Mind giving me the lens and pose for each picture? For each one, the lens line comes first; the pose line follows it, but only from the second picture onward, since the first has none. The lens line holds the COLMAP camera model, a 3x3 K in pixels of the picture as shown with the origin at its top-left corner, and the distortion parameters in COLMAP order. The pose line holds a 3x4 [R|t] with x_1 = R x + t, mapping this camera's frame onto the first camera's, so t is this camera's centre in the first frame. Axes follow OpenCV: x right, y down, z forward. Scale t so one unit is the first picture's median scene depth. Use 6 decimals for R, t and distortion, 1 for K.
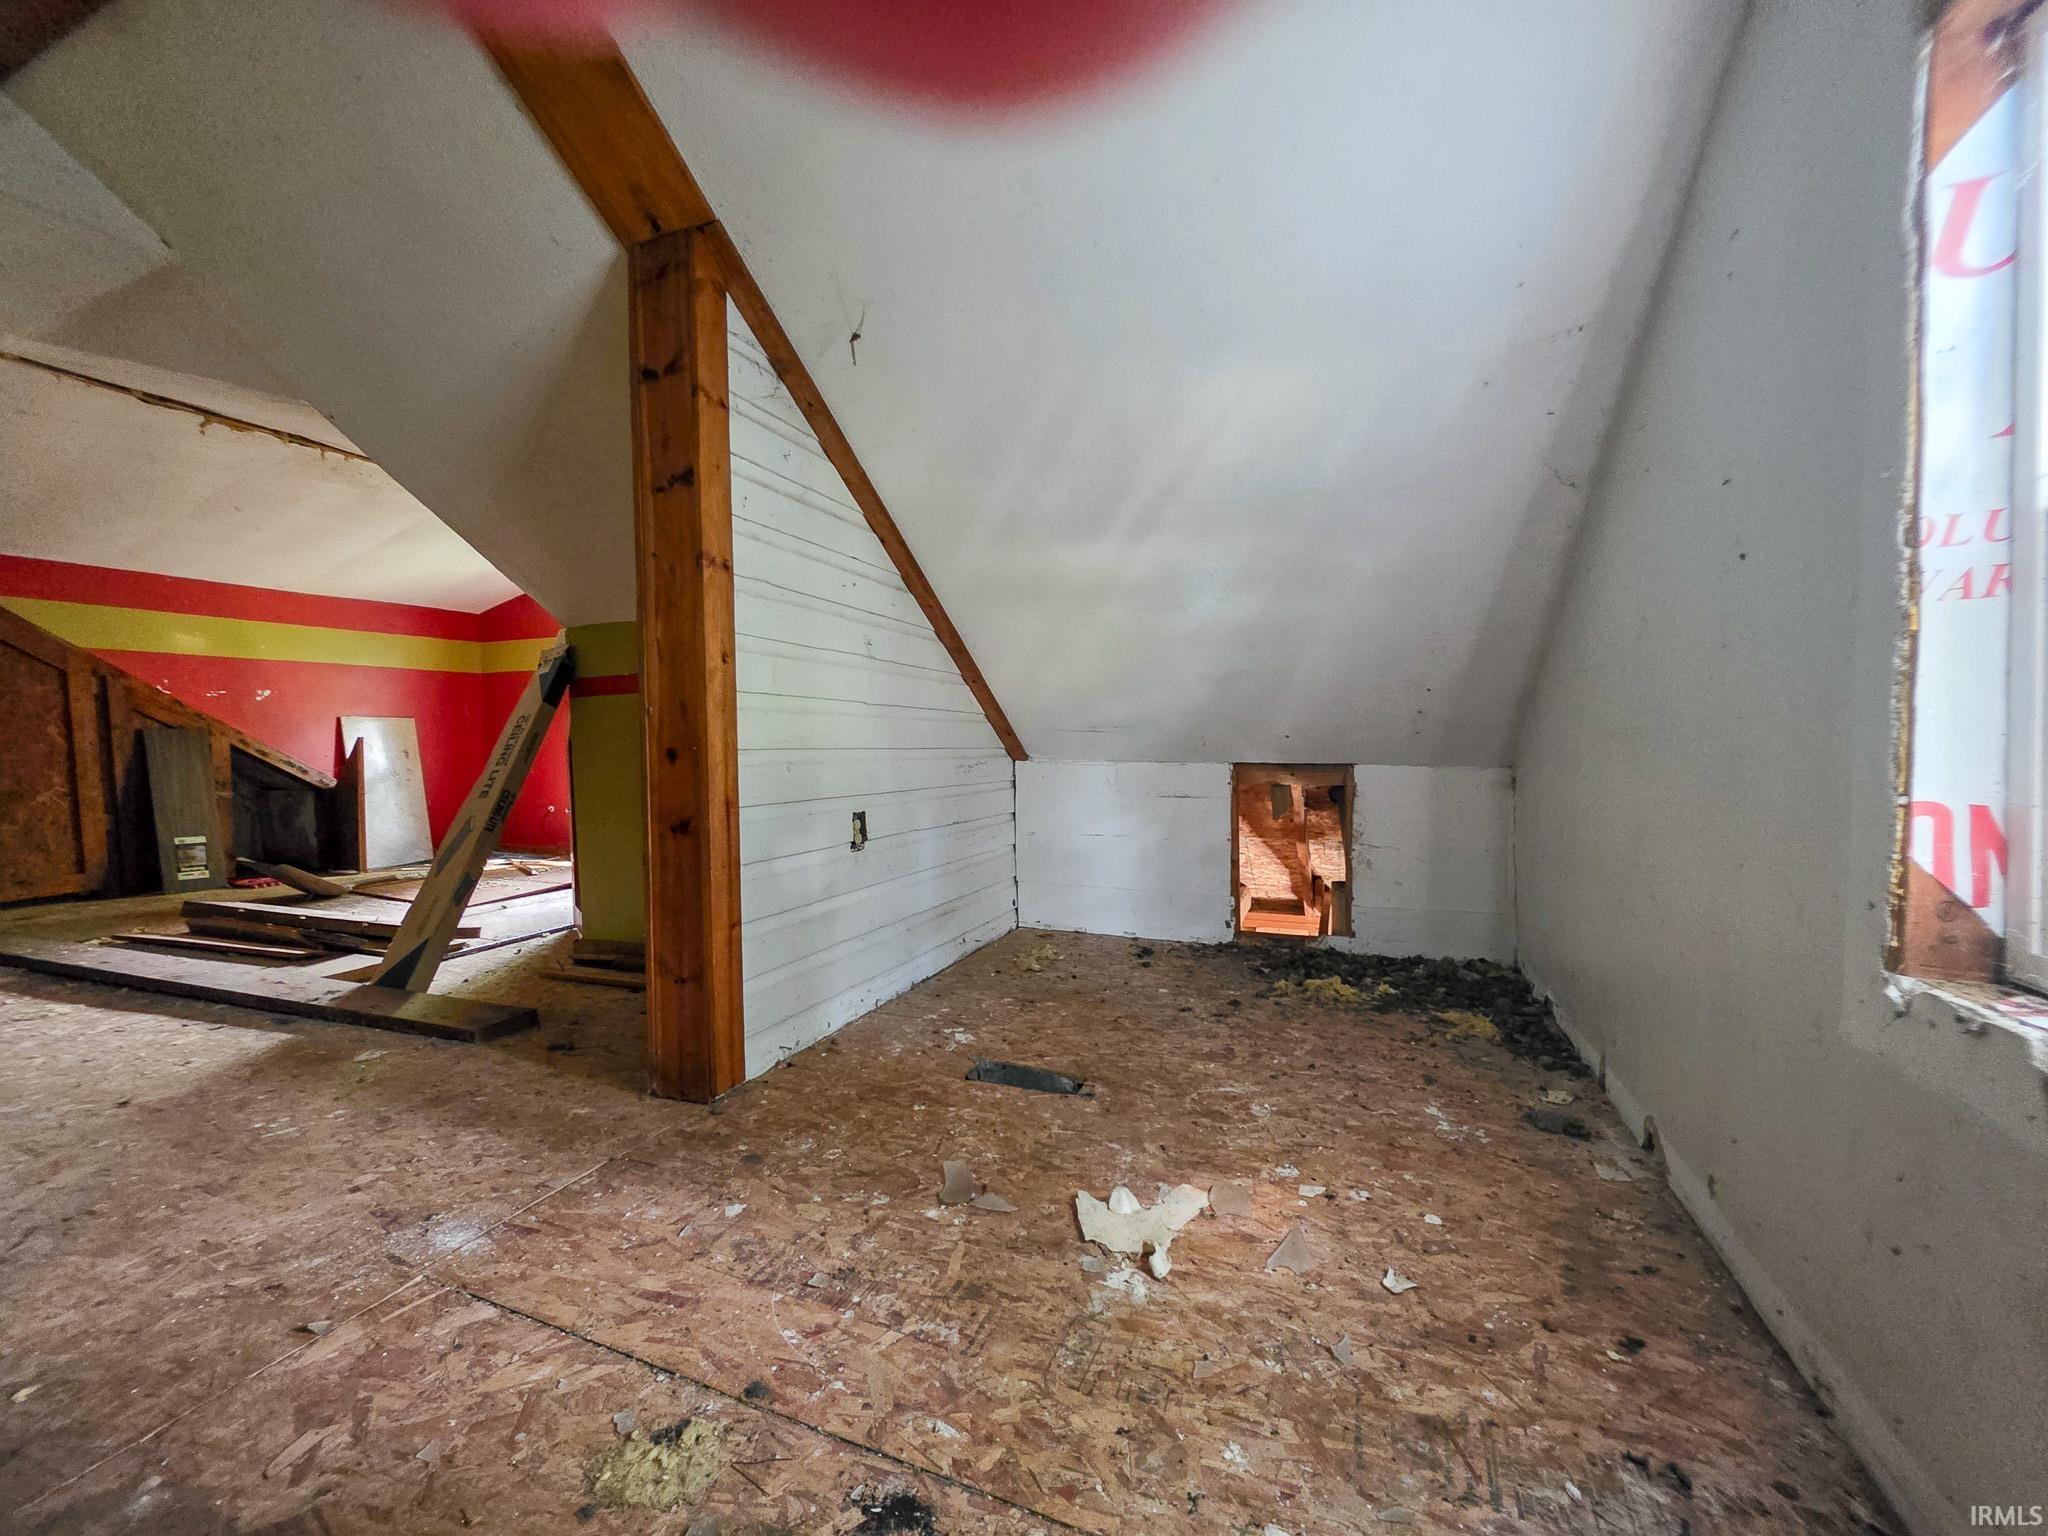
lens RADIAL K [[812.8, 0, 1027.1], [0, 812.8, 764.6], [0, 0, 1]] dist [0.002169, 0.000469]
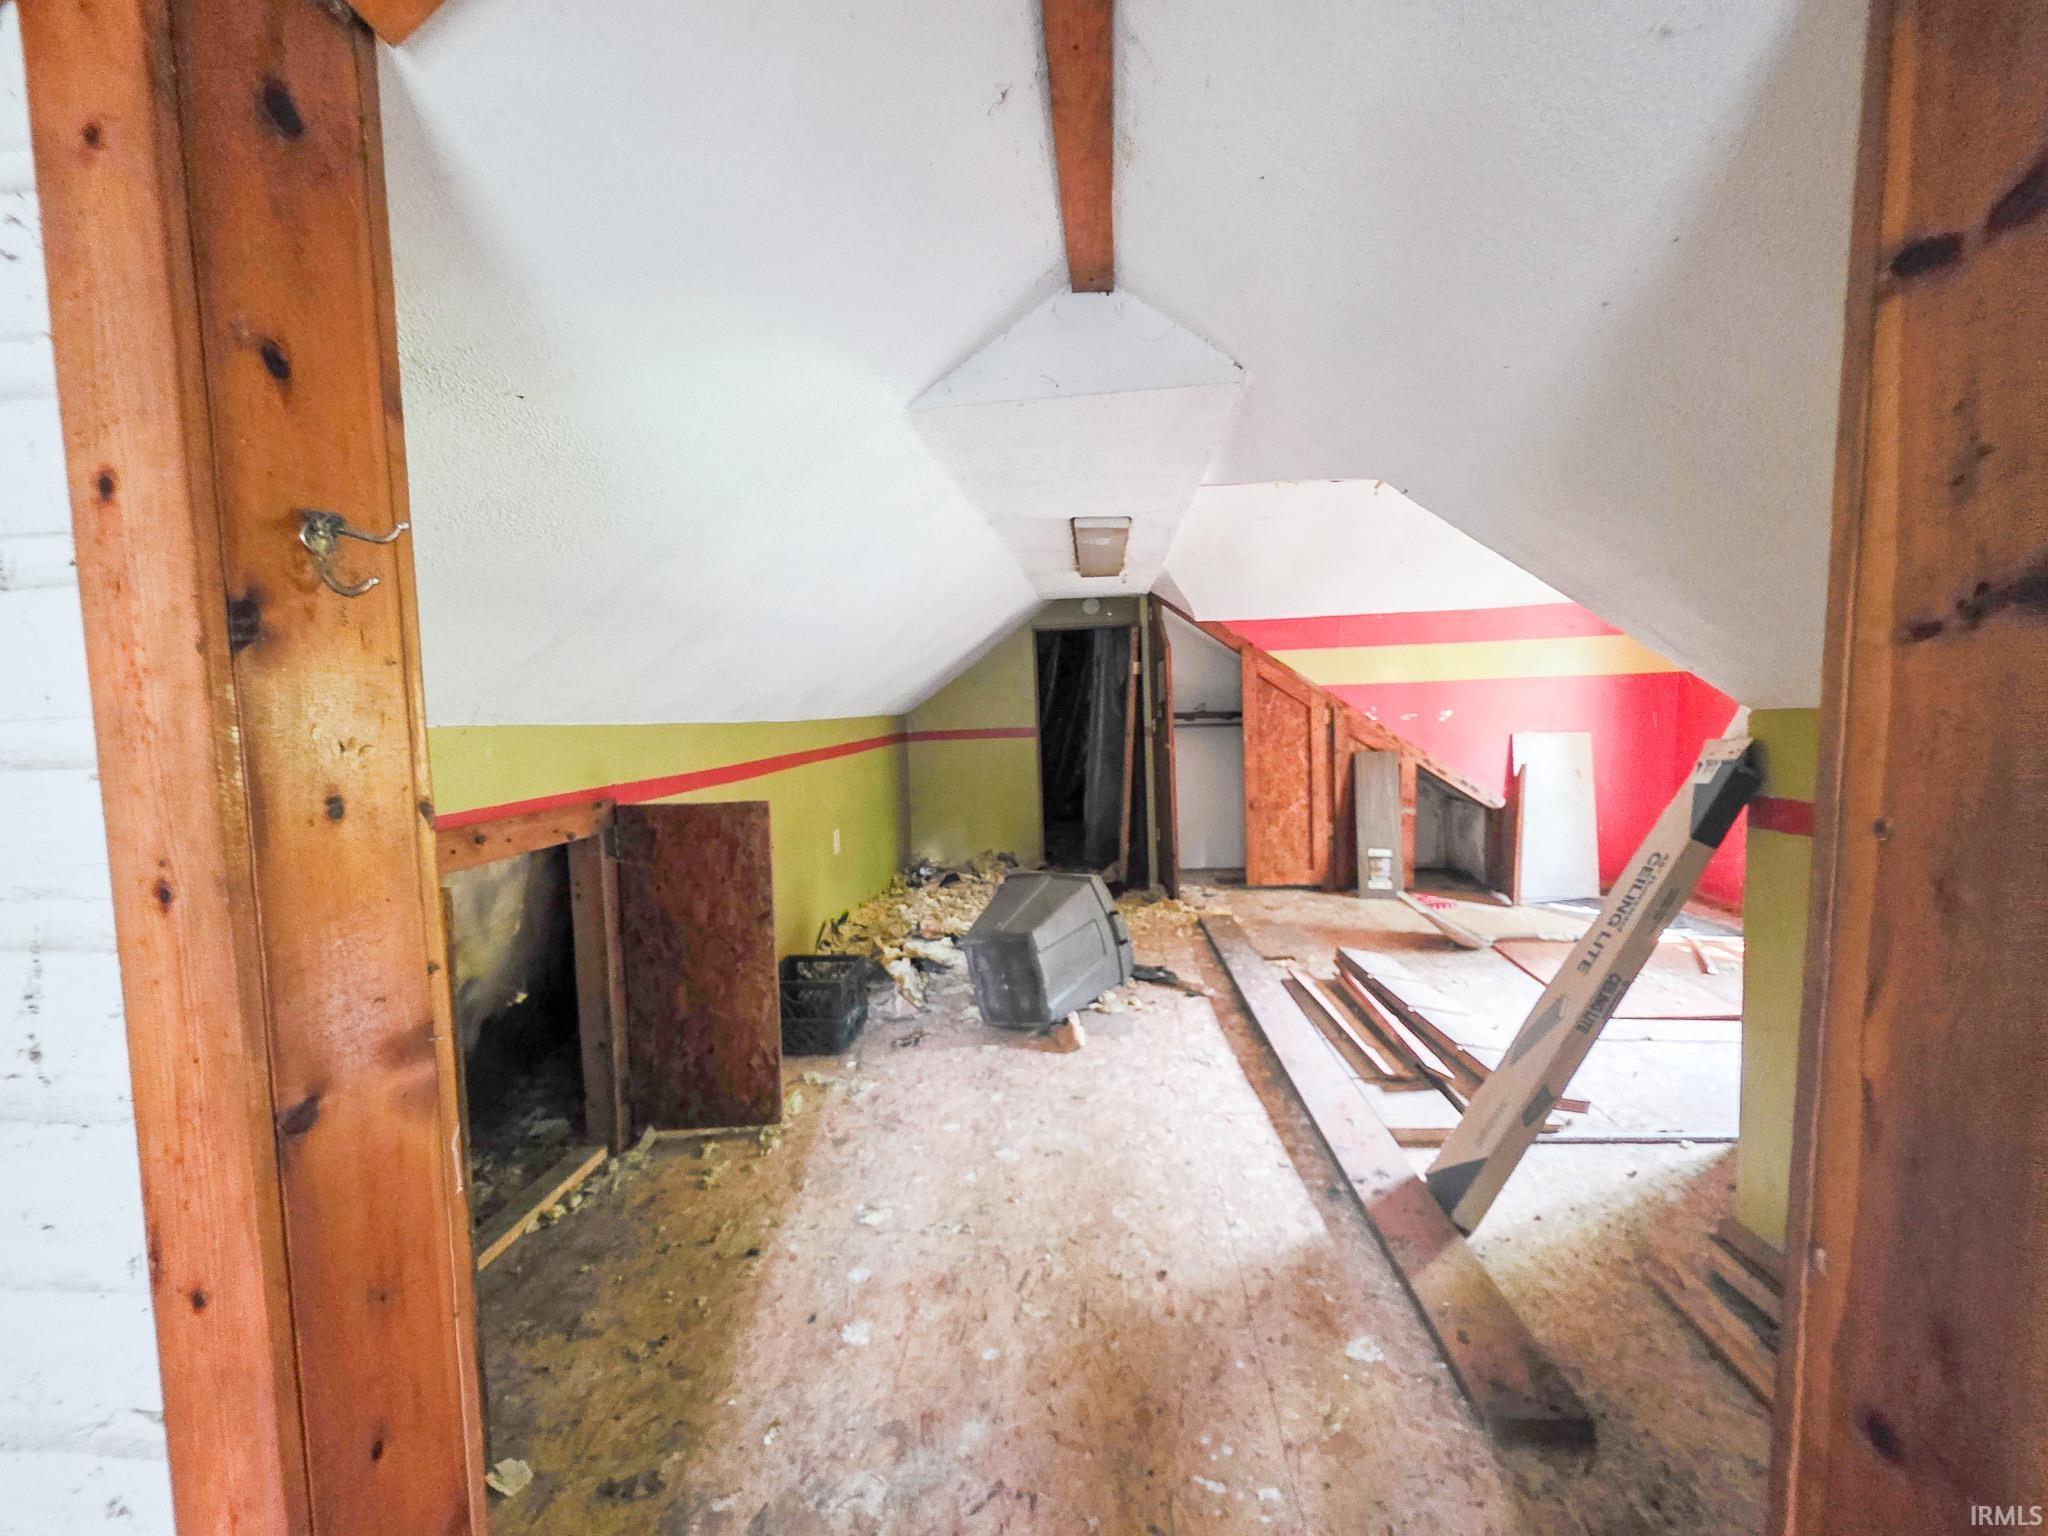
lens RADIAL K [[812.8, 0, 1039.7], [0, 812.8, 760.9], [0, 0, 1]] dist [0.002169, 0.000469]
pose [[0.276196, 0.092726, -0.956618, -0.109562], [-0.009265, 0.995546, 0.093825, -0.143470], [0.961057, -0.017051, 0.275825, 0.267054]]
